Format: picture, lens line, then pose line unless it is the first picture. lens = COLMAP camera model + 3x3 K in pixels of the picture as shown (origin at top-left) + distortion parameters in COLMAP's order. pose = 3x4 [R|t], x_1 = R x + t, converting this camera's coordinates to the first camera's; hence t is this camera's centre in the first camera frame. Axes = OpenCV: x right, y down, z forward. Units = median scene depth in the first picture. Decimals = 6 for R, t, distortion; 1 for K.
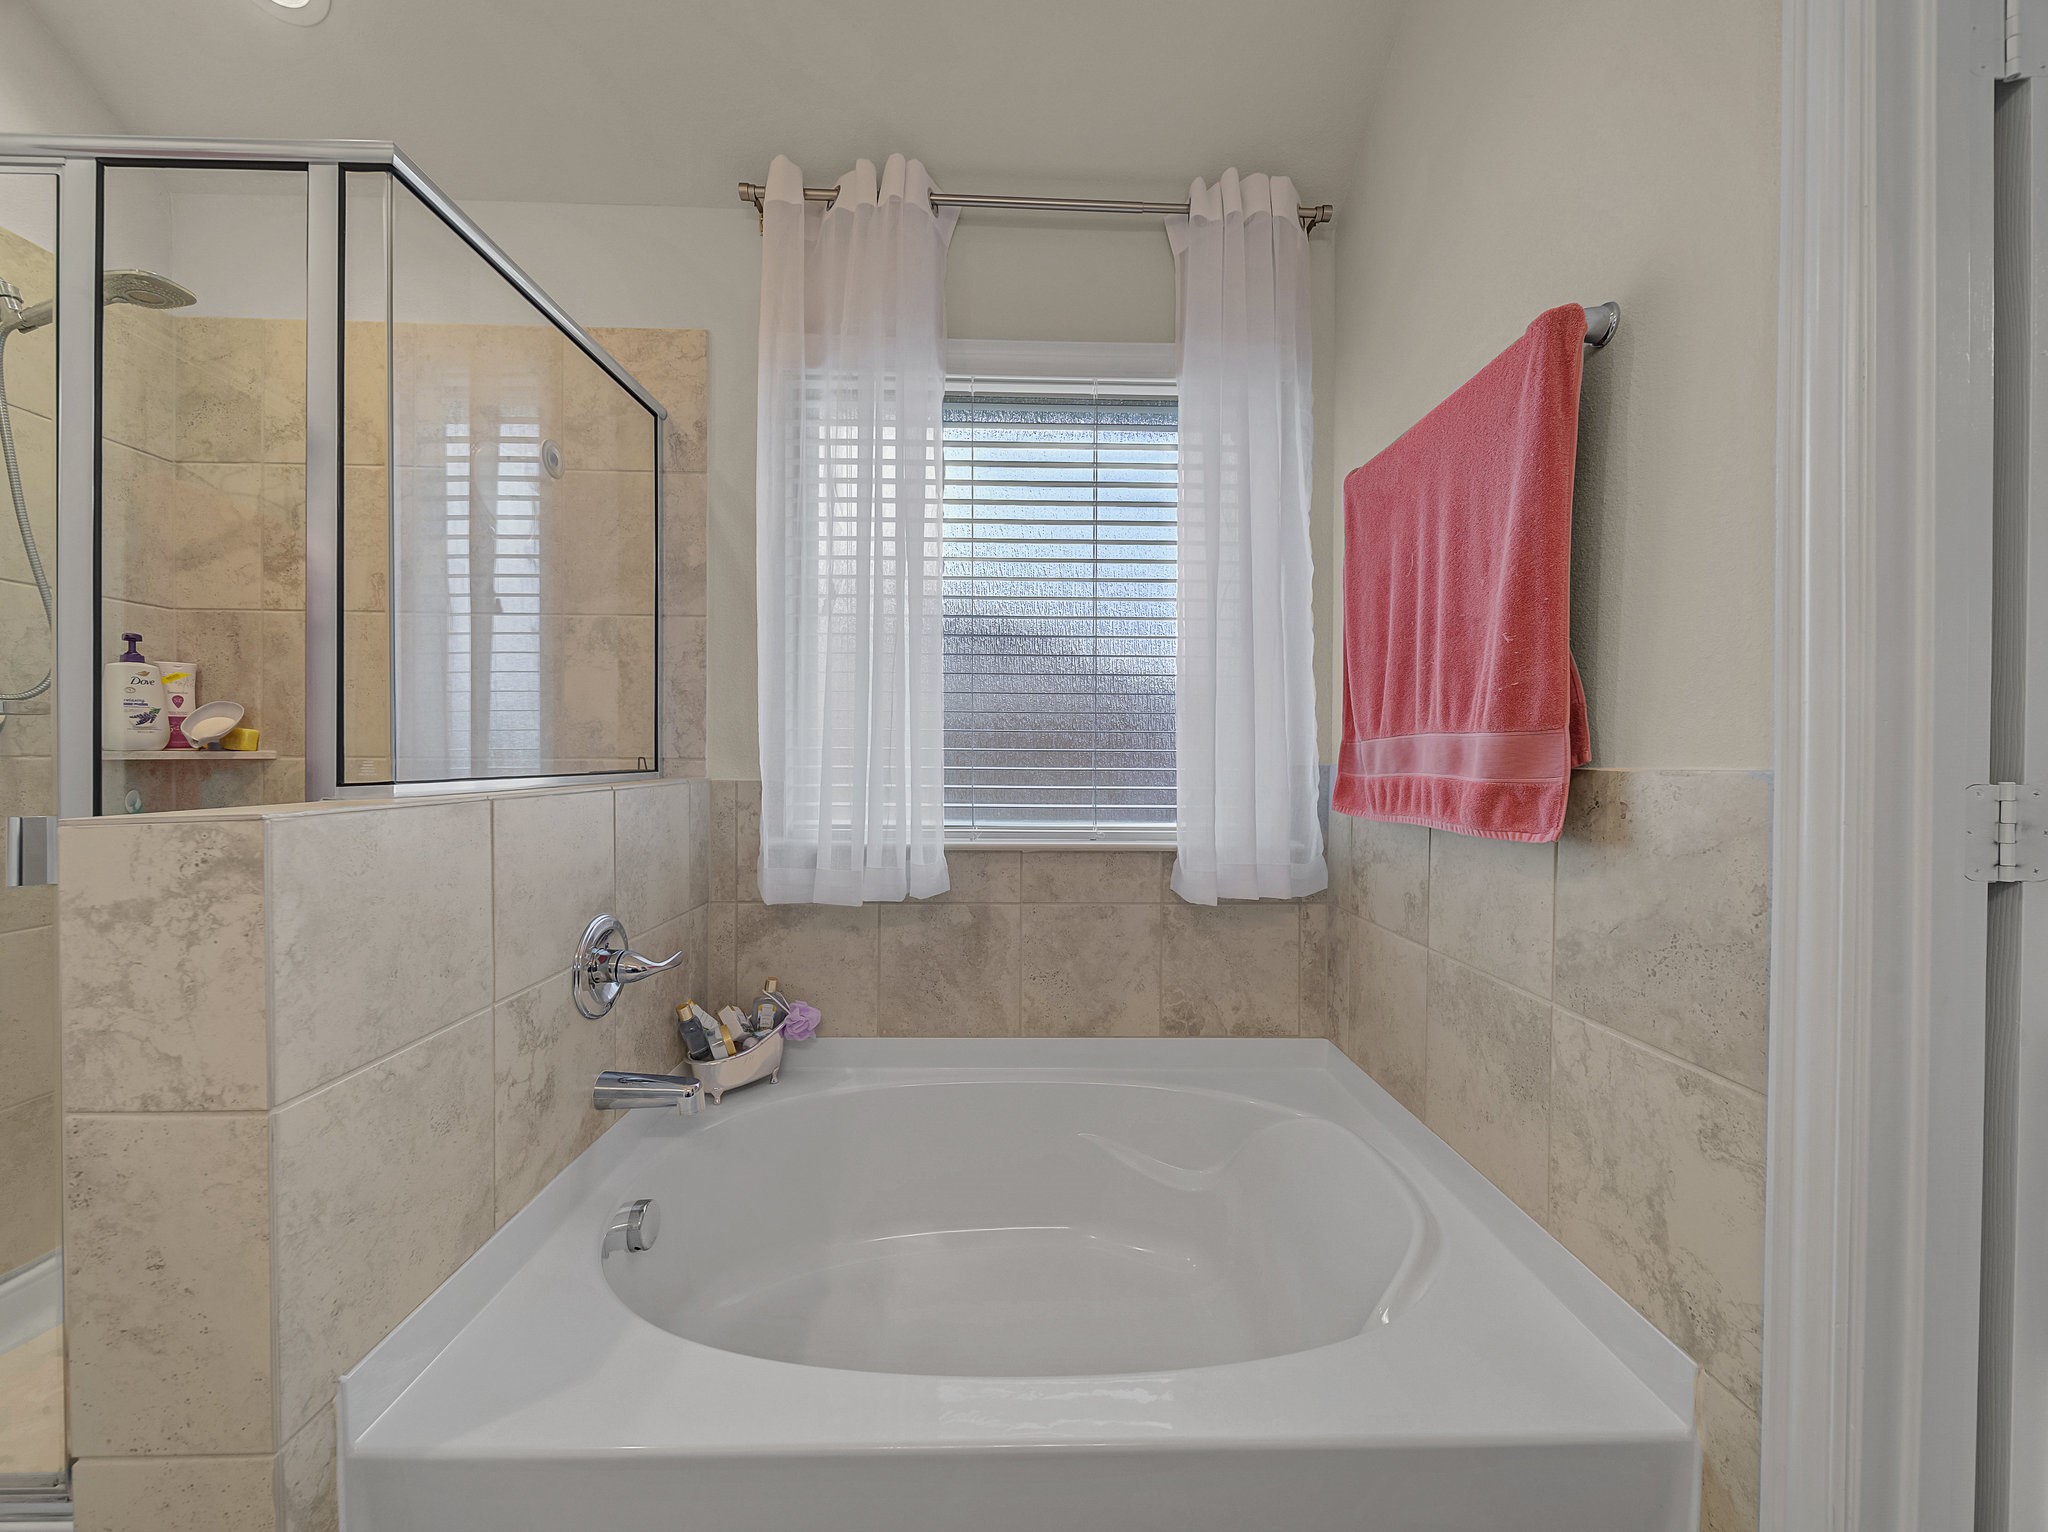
lens RADIAL K [[811.8, 0, 1026.5], [0, 811.8, 761.6], [0, 0, 1]] dist [0.015005, -0.002527]
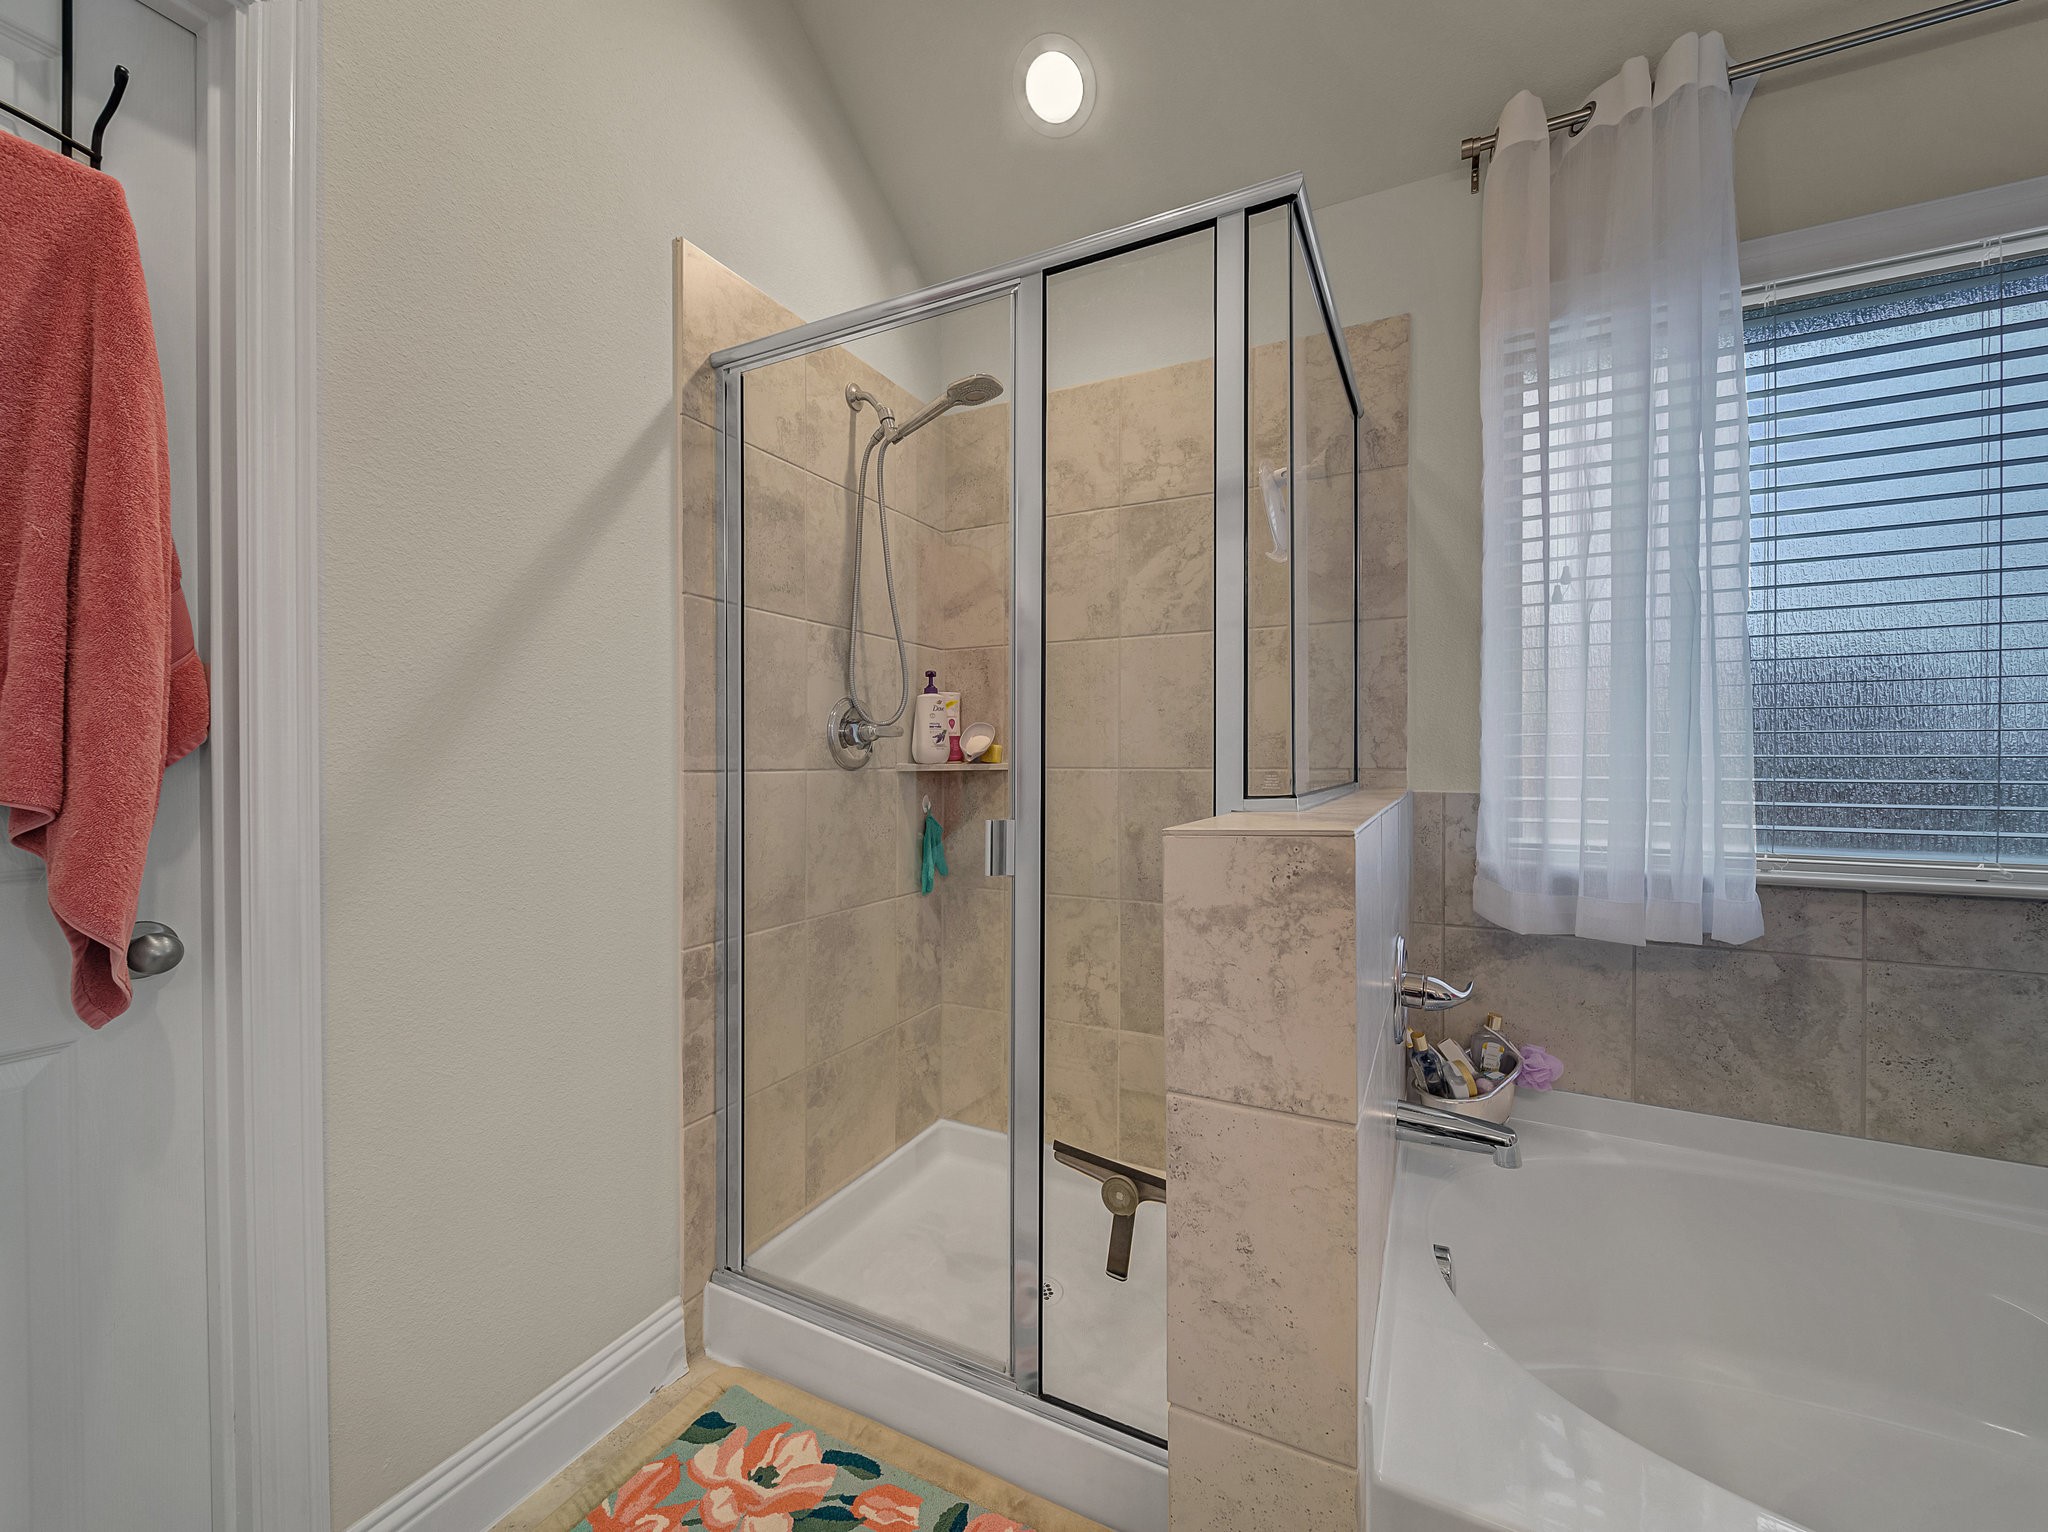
lens RADIAL K [[811.8, 0, 1030.4], [0, 811.8, 760.3], [0, 0, 1]] dist [0.015005, -0.002527]
pose [[0.890289, -0.007160, -0.455339, -0.369214], [0.003356, 0.999952, -0.009162, -0.006623], [0.455383, 0.006629, 0.890271, -0.033318]]
